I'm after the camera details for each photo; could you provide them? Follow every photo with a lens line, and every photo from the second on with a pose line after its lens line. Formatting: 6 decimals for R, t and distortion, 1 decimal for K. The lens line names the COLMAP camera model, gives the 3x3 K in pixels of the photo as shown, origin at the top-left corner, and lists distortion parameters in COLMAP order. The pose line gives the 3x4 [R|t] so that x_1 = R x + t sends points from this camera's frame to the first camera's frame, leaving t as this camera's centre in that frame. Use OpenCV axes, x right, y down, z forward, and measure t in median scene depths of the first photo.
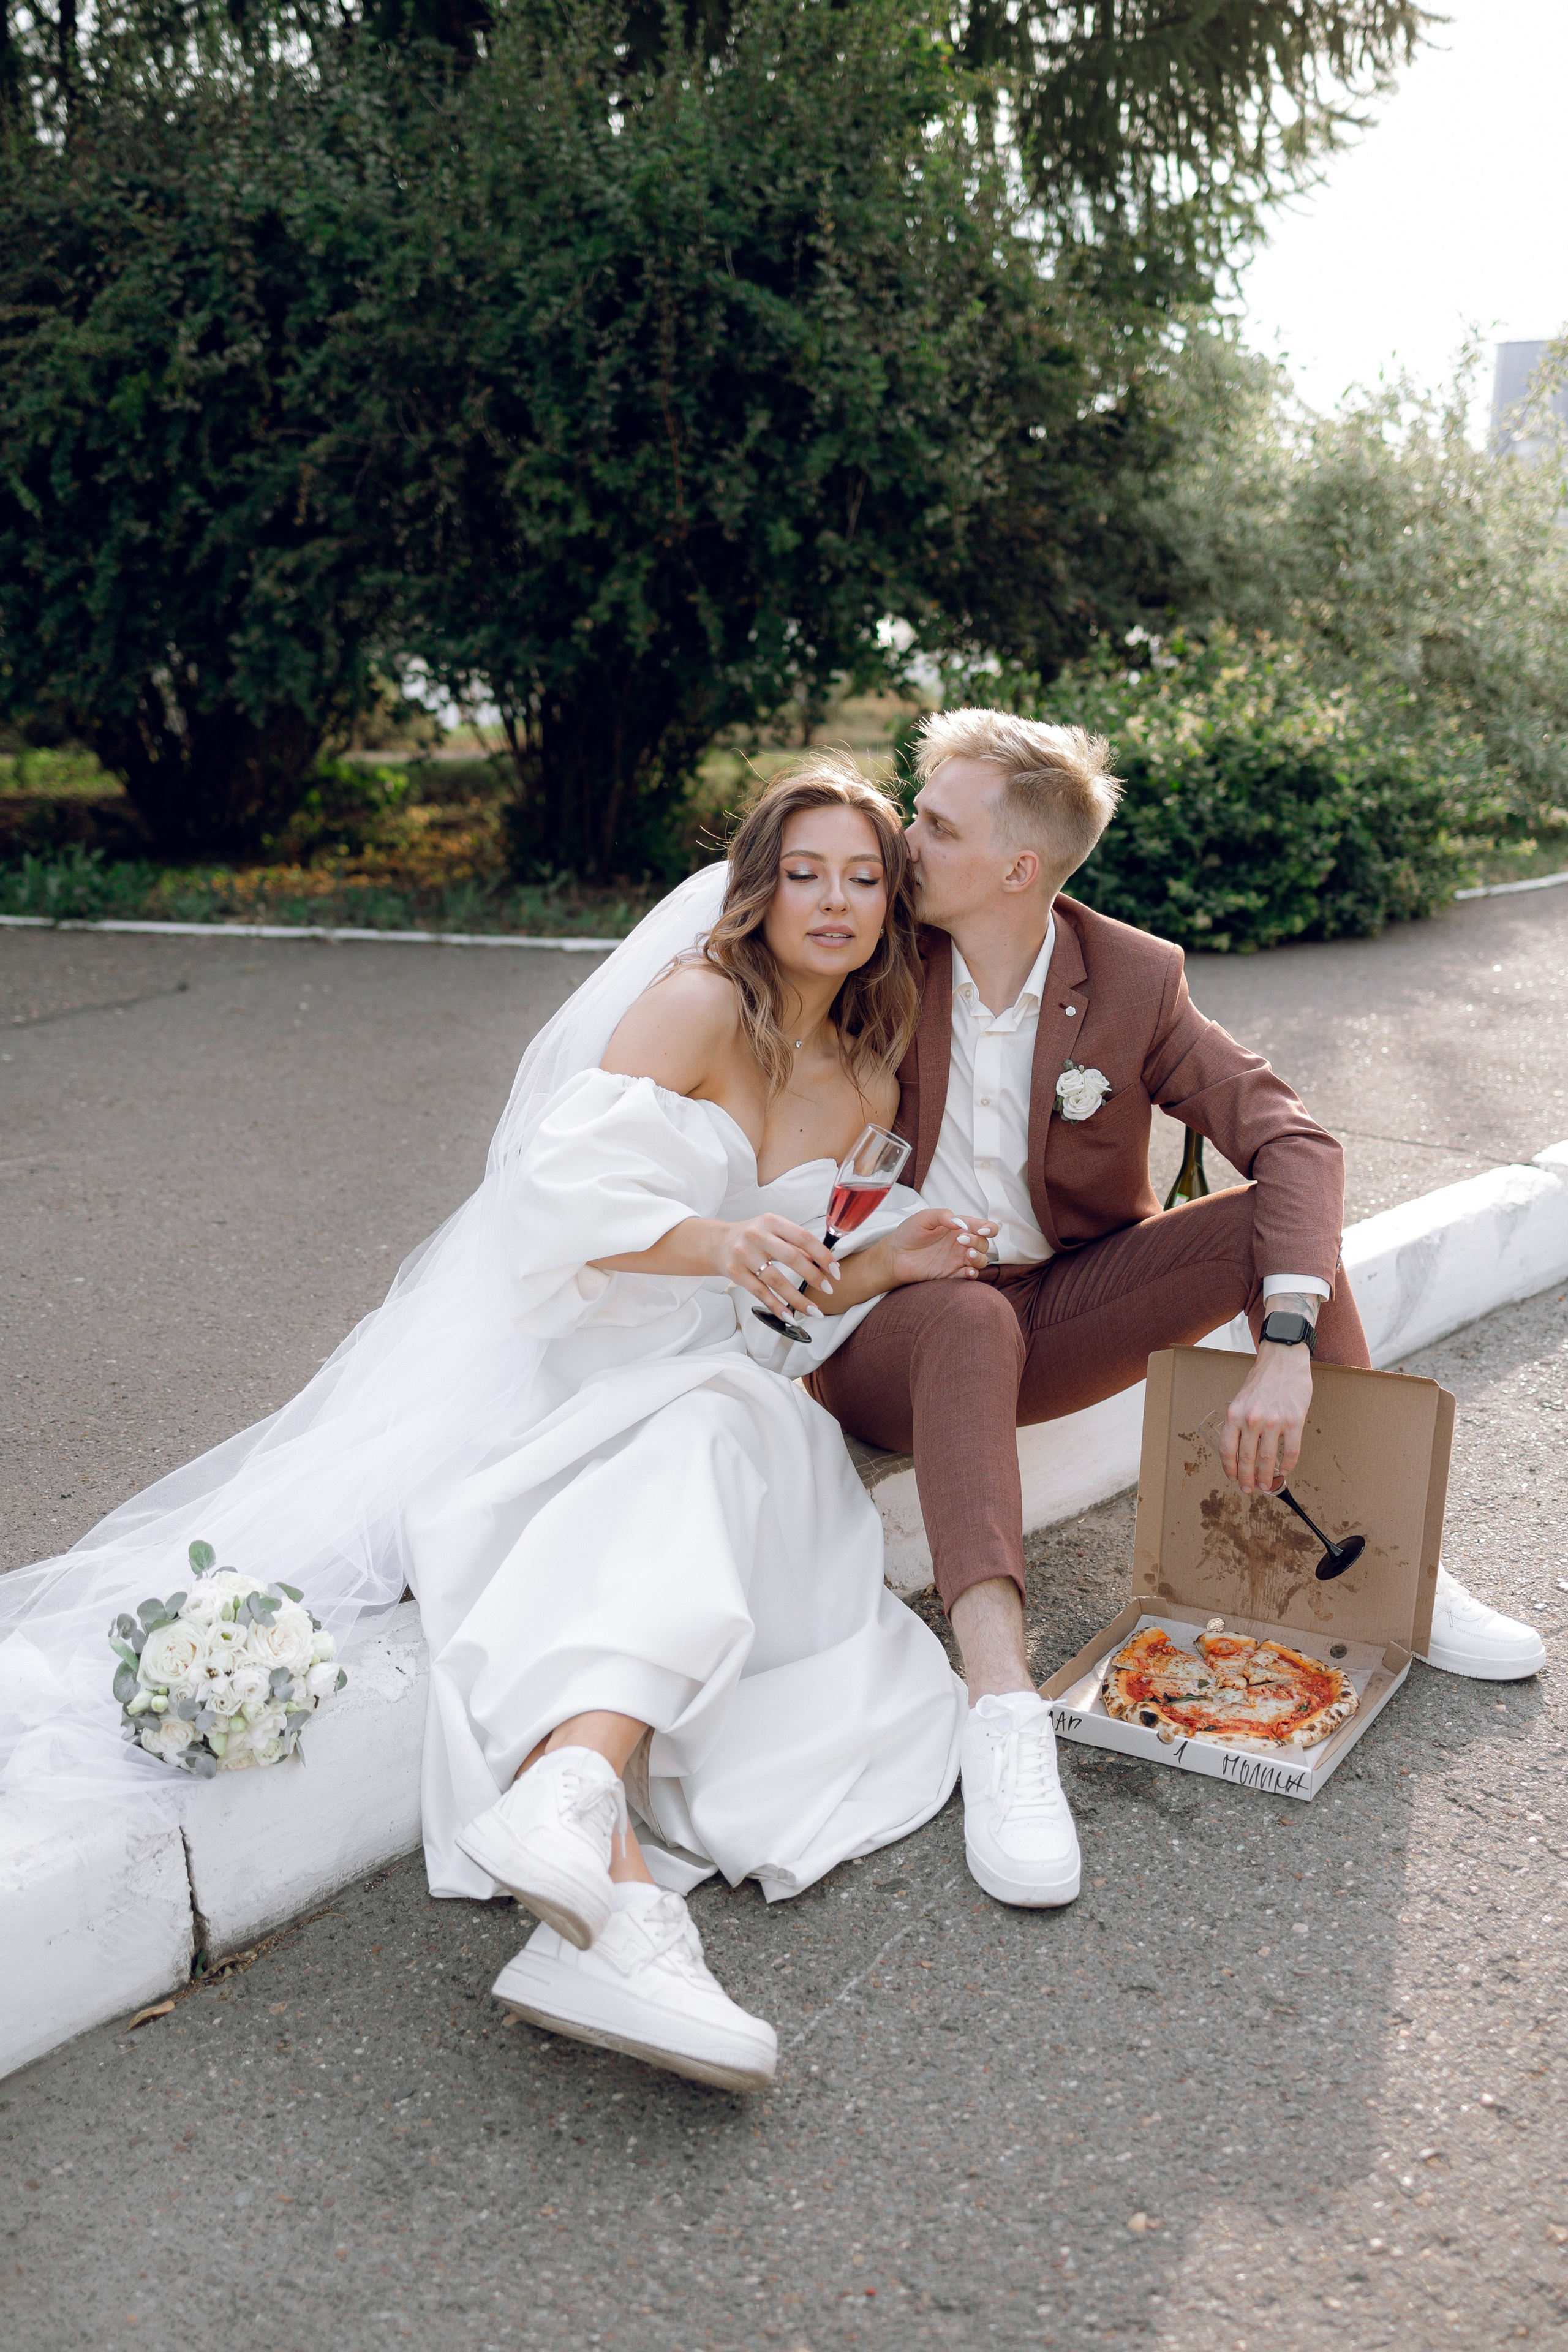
lens RADIAL K [[2404.2, 0, 695.3], [0, 2404.2, 1186.3], [0, 0, 1]] dist [0.015832, -0.001872]
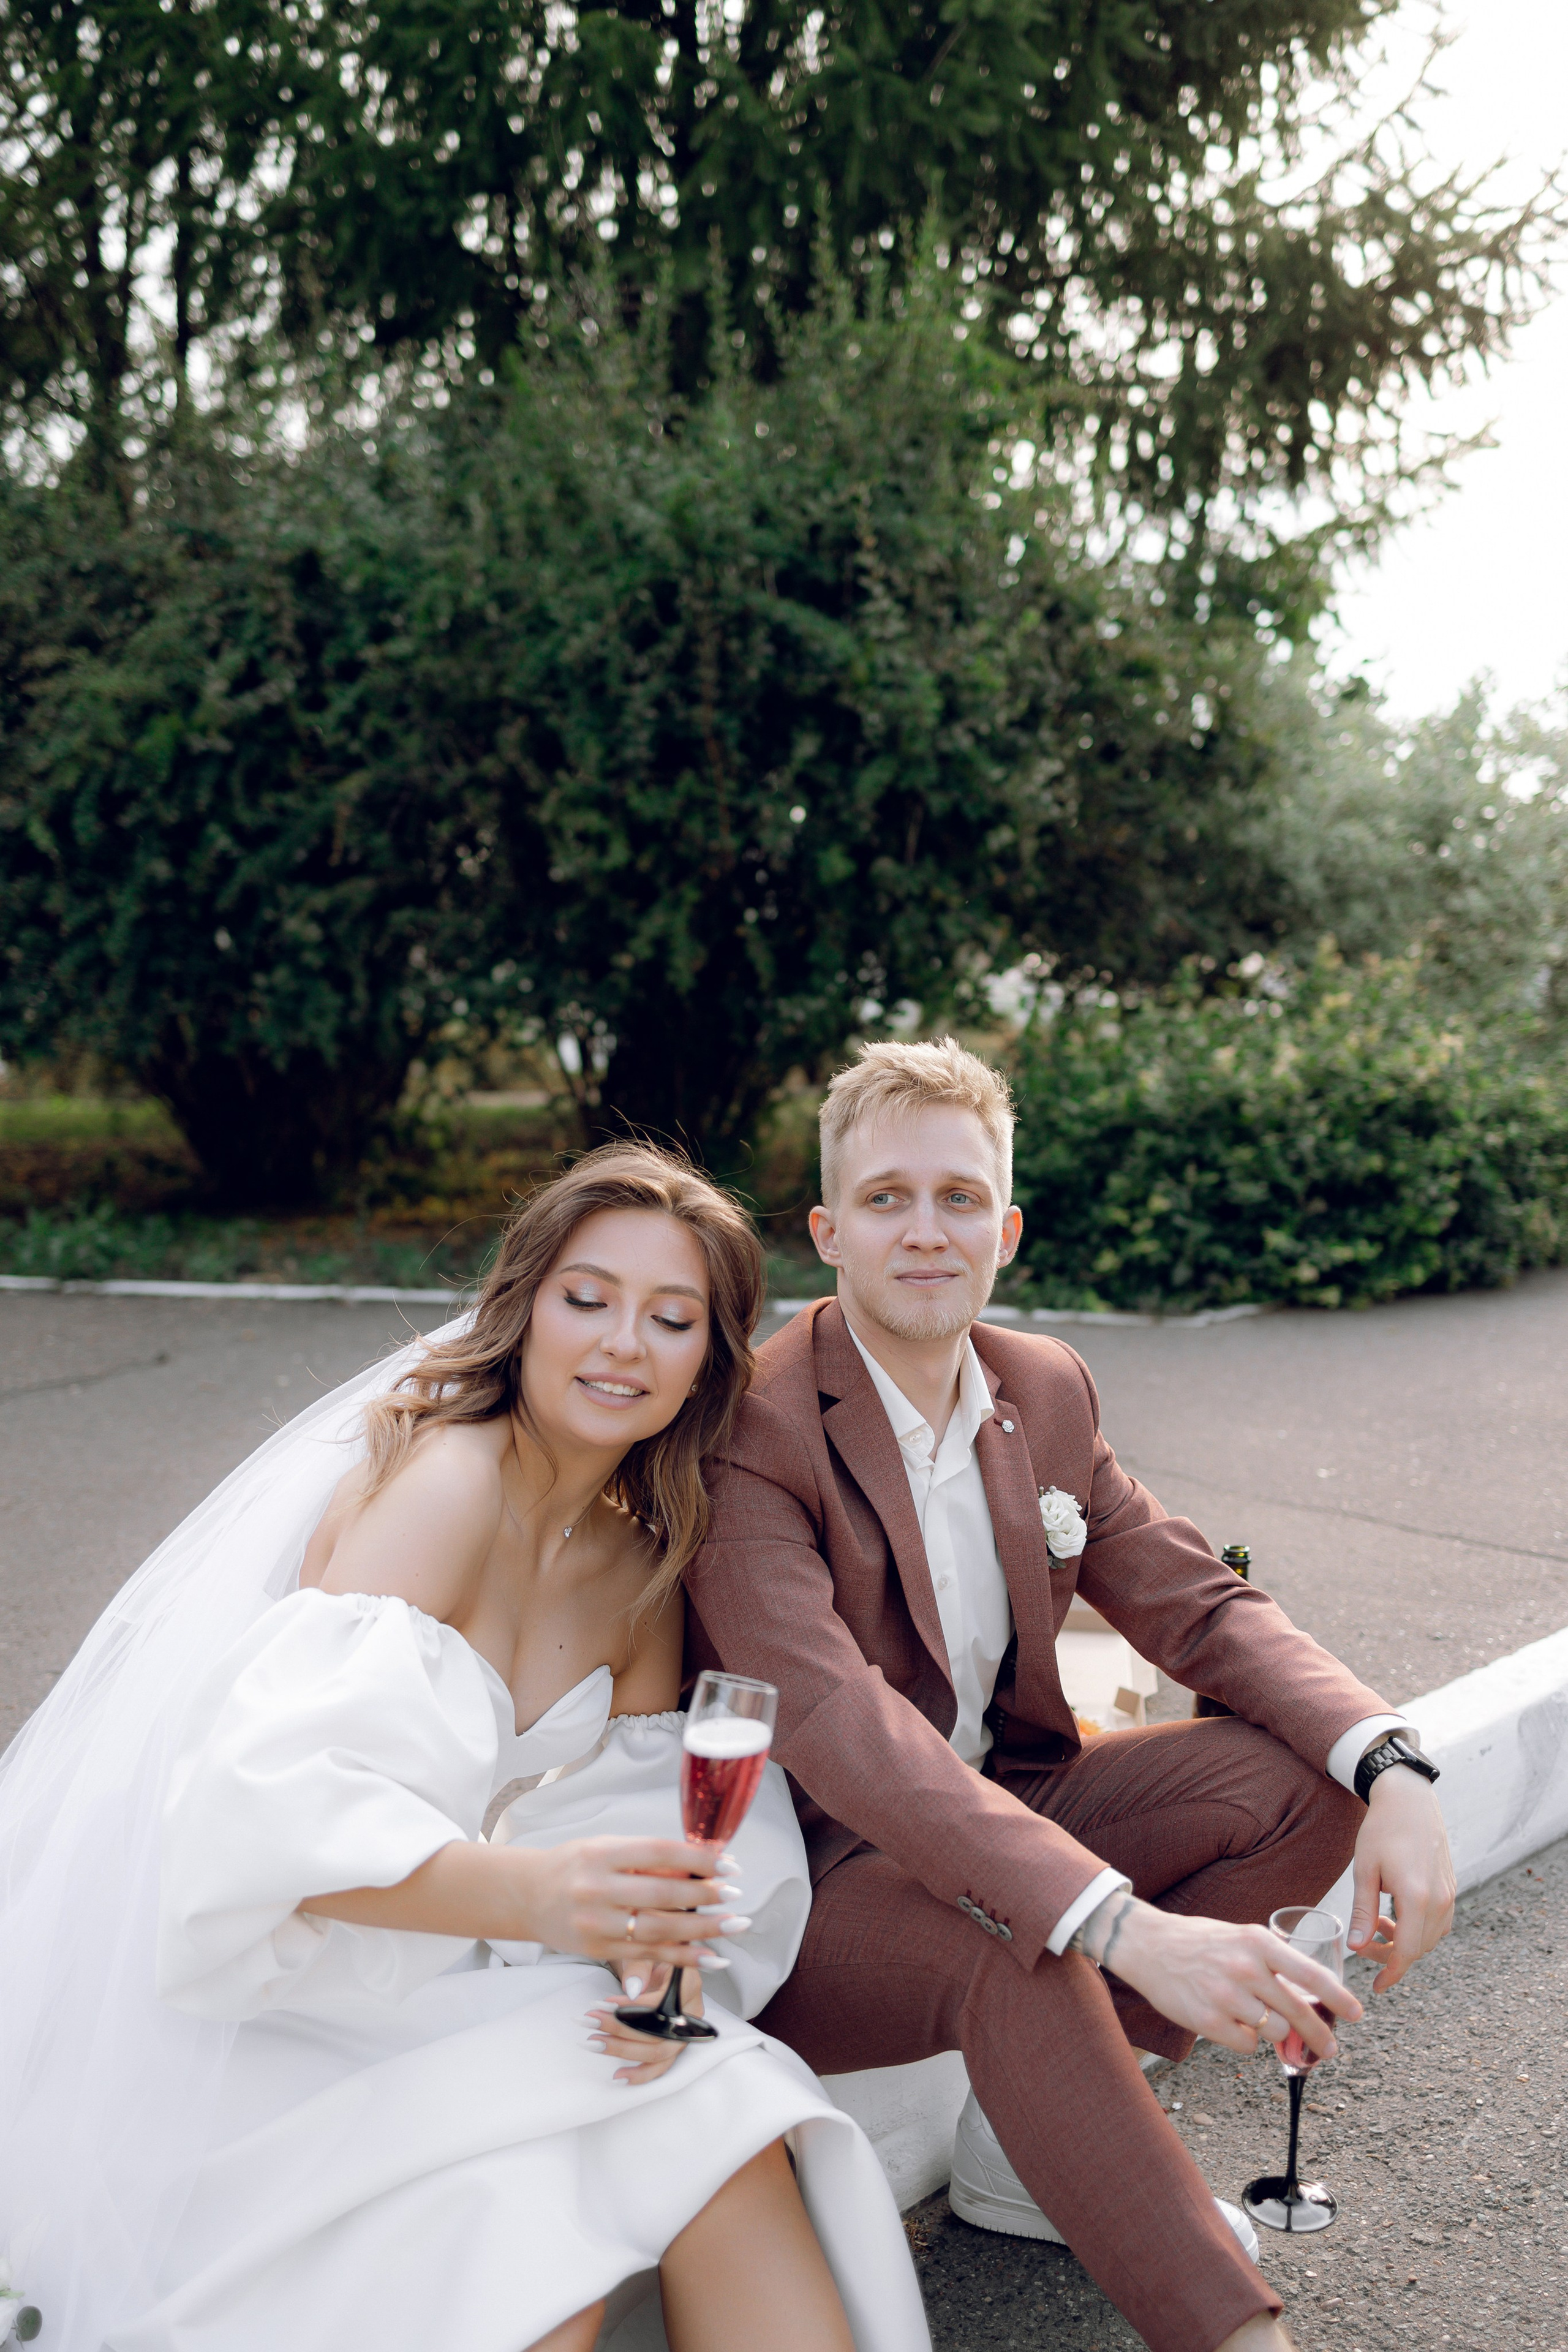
lens RADIAL K [[2339.9, 0, 716.7], [0, 2339.9, 1186.0], [0, 0, 1]] dist [0.045197, 0.002362]
pose [[0.997324, -0.012949, -0.071958, 0.055415], [0.003264, 0.991096, -0.133109, -0.027131], [0.073041, 0.132517, 0.988486, 0.121172]]
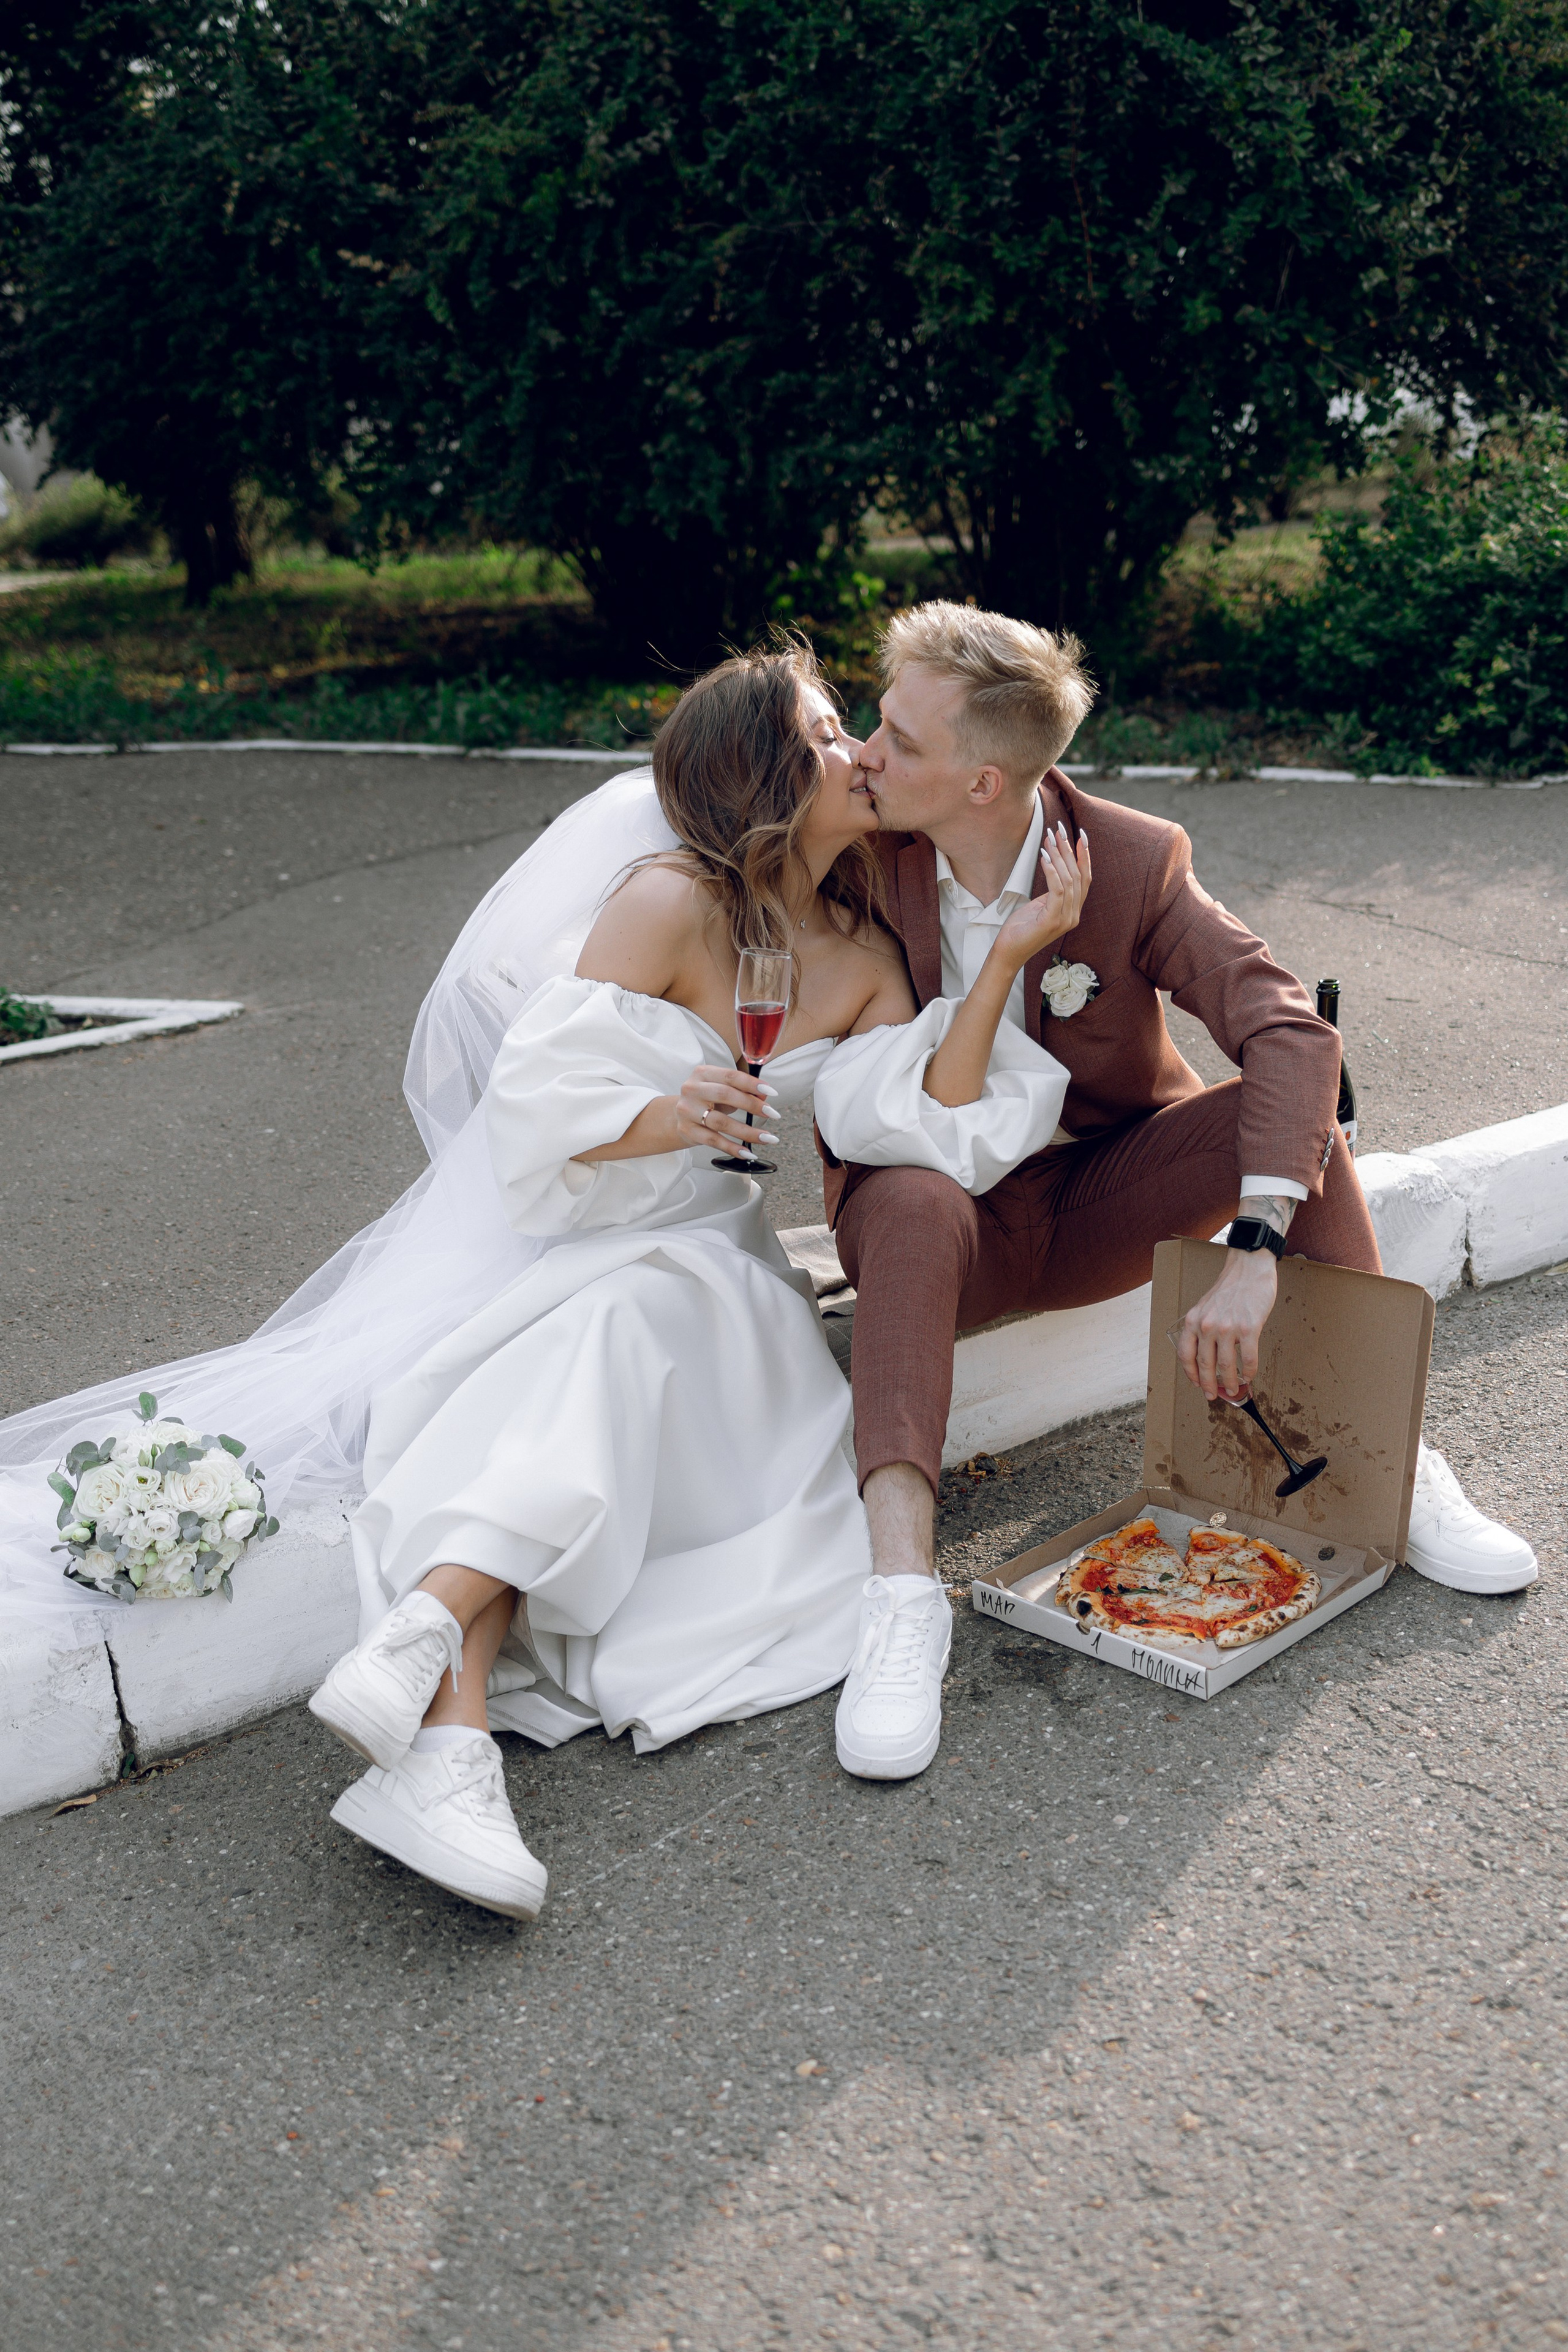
lens RADIAL K [[2609.4, 0, 828.7], [0, 2609.4, 1246.9], [0, 0, 1]] dist [0.024956, -0.011727]
pose [[0.969390, 0.034397, -0.243105, 0.156132], [-0.009714, 0.994736, 0.102009, -0.017711], [0.245335, -0.096525, 0.964621, -0.028558]]
